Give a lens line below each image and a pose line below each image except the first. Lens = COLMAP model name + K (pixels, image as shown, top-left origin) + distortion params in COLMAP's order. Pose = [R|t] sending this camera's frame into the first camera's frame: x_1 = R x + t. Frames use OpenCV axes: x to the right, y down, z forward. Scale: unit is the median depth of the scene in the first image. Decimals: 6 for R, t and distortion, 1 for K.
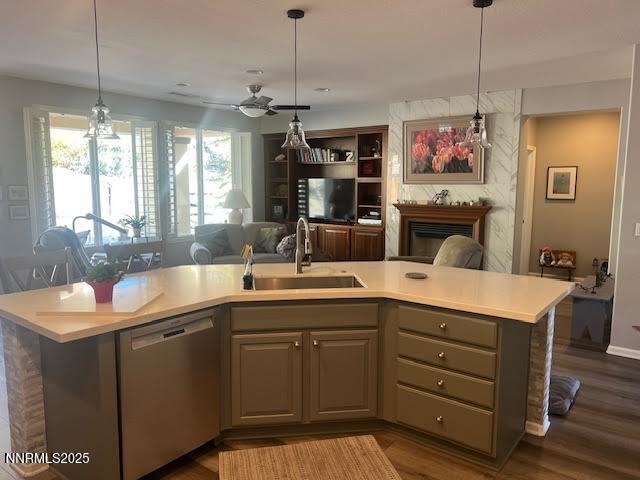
lens RADIAL K [[475.5, 0, 320.0], [0, 475.5, 240.0], [0, 0, 1]] dist [0.002153, -0.001066]
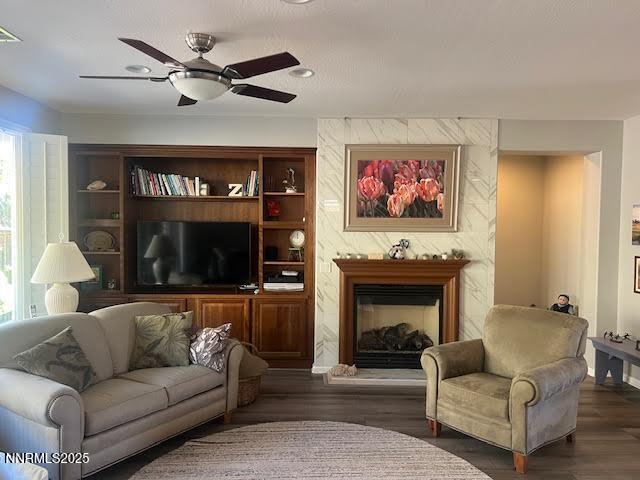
lens RADIAL K [[483.0, 0, 320.0], [0, 483.0, 240.0], [0, 0, 1]] dist [0.115504, -0.001715]
pose [[0.773305, -0.016368, 0.633823, -0.328930], [0.069632, 0.995812, -0.059239, -0.067633], [-0.630199, 0.089944, 0.771206, 0.484383]]
